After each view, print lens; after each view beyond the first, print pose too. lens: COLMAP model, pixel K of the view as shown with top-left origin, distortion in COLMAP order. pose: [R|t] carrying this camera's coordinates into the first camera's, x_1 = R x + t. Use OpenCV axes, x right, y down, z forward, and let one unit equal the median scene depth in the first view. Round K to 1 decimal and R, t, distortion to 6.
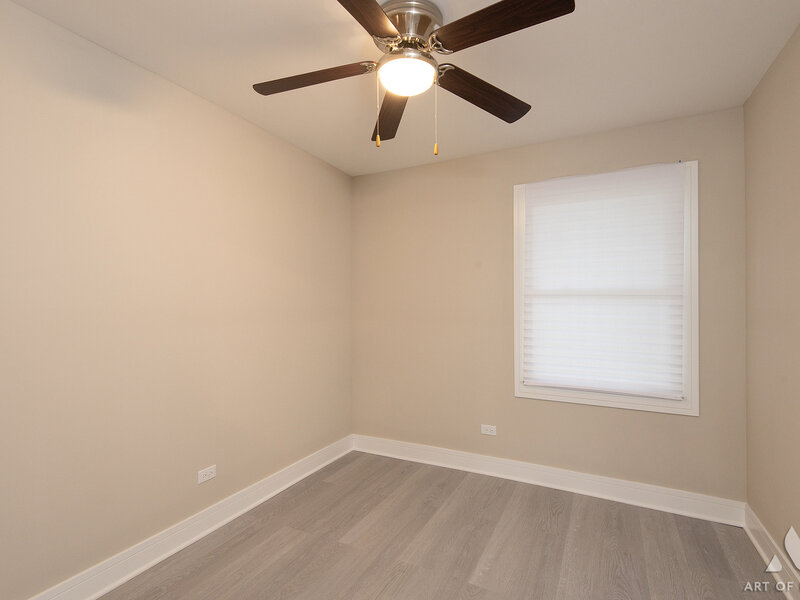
lens RADIAL K [[380.7, 0, 400.0], [0, 380.7, 300.0], [0, 0, 1]] dist [0.063892, 0.000078]
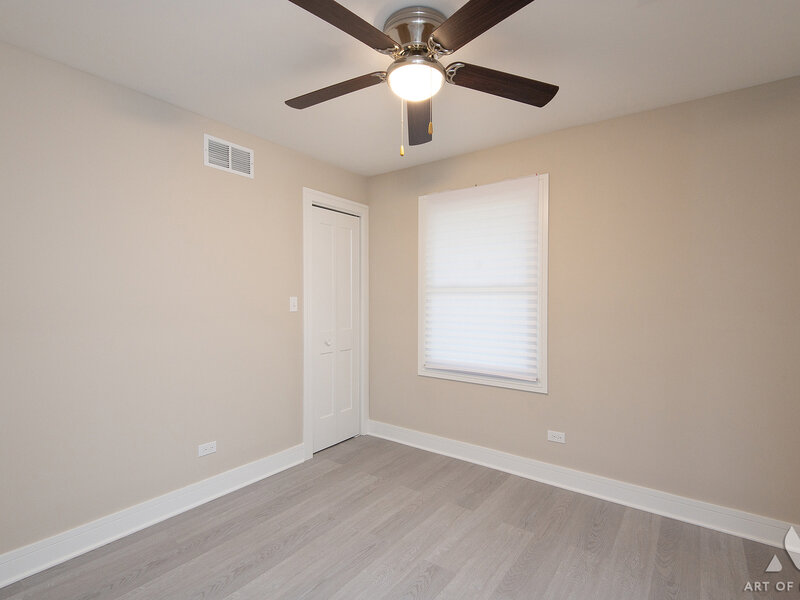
lens RADIAL K [[416.0, 0, 400.0], [0, 416.0, 300.0], [0, 0, 1]] dist [0.036839, -0.000404]
pose [[0.970473, -0.001194, -0.241206, 0.258648], [0.004268, 0.999916, 0.012223, -0.000727], [0.241171, -0.012891, 0.970397, -0.116317]]
